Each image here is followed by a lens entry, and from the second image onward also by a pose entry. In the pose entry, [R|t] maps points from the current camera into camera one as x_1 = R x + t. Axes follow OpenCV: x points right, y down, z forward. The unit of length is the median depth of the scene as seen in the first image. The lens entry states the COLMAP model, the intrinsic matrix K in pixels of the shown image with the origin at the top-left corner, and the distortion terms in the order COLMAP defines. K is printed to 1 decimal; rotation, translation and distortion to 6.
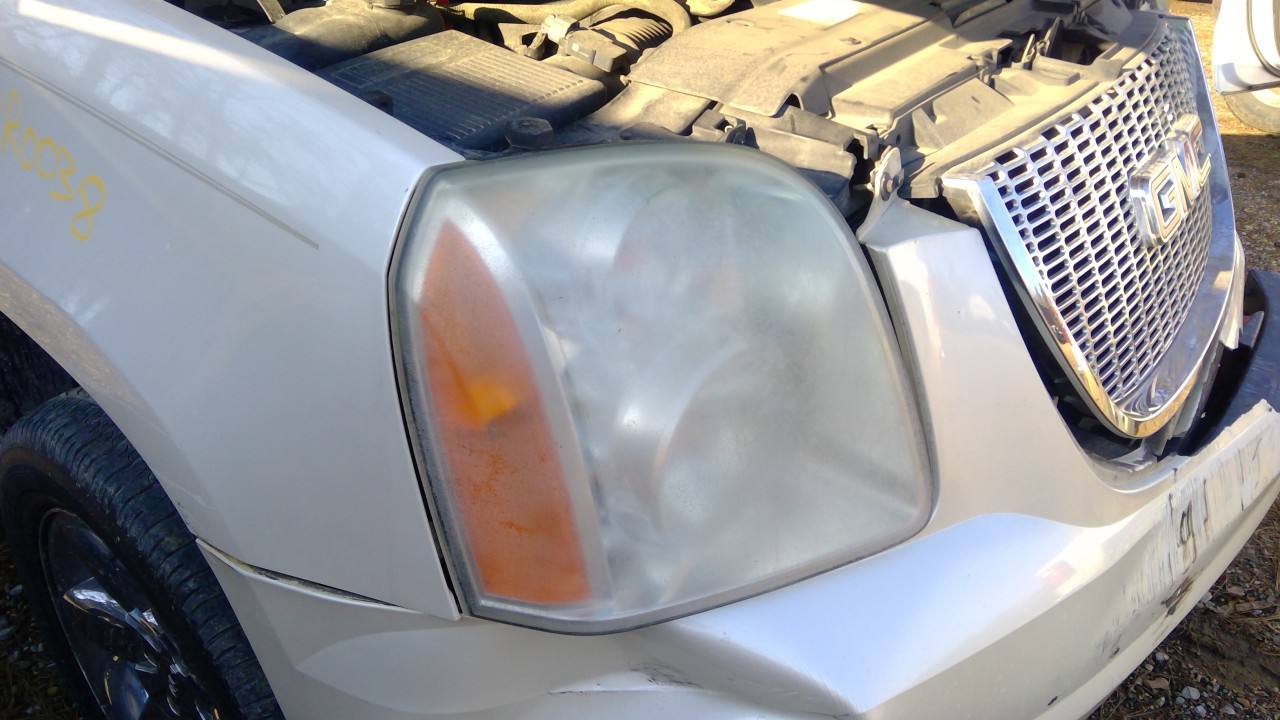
lens RADIAL K [[968.9, 0, 650.7], [0, 968.9, 351.1], [0, 0, 1]] dist [0.139877, -0.204809]
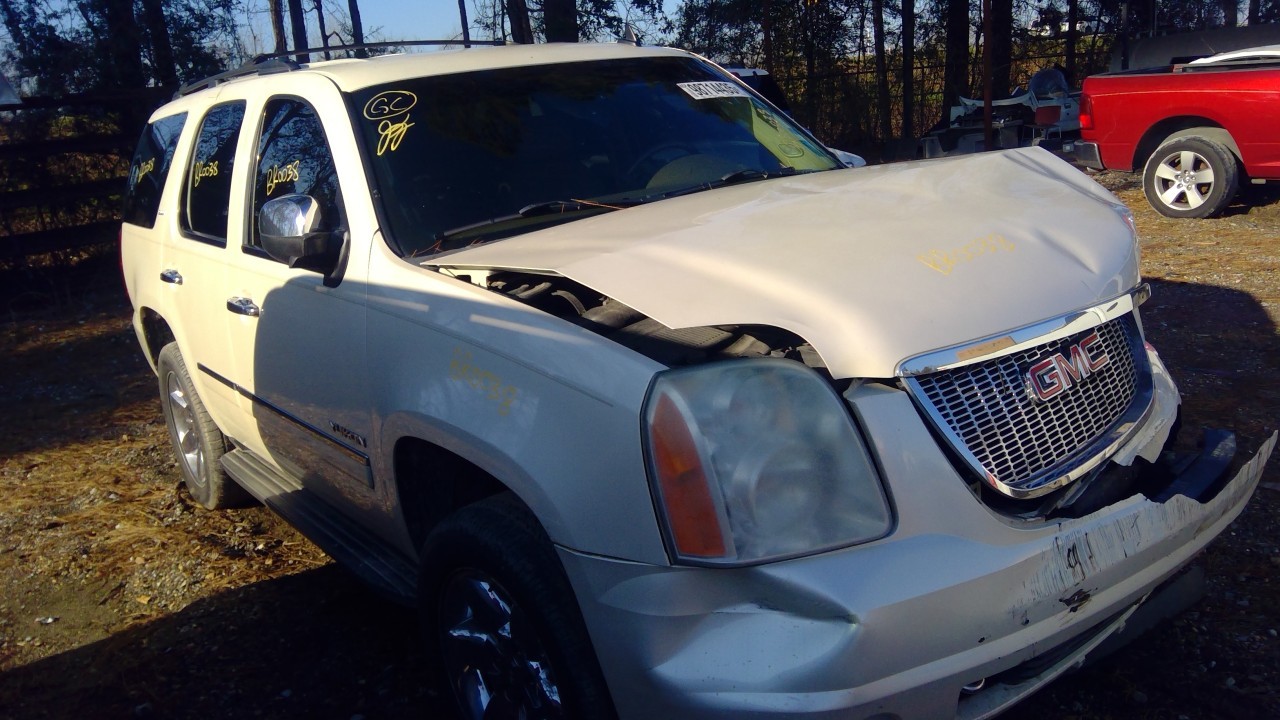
lens RADIAL K [[980.8, 0, 640.0], [0, 980.8, 360.0], [0, 0, 1]] dist [0.078647, -0.128972]
pose [[0.976456, -0.051189, -0.209556, 0.218169], [0.003252, 0.974821, -0.222966, 0.282789], [0.215693, 0.217035, 0.952036, -1.169604]]
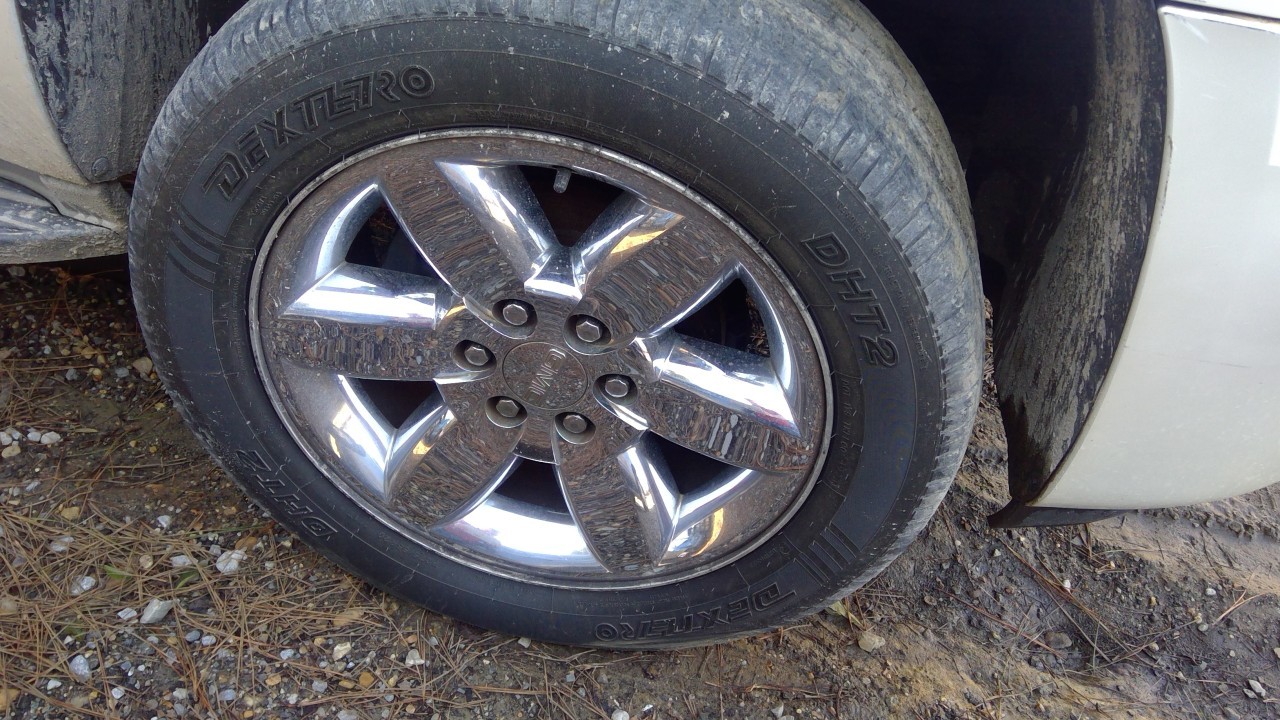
lens RADIAL K [[980.8, 0, 640.0], [0, 980.8, 360.0], [0, 0, 1]] dist [0.078647, -0.128972]
pose [[0.864135, -0.232398, 0.446387, -1.156780], [0.103057, 0.949911, 0.295040, 0.181154], [-0.492595, -0.208951, 0.844801, 0.541533]]
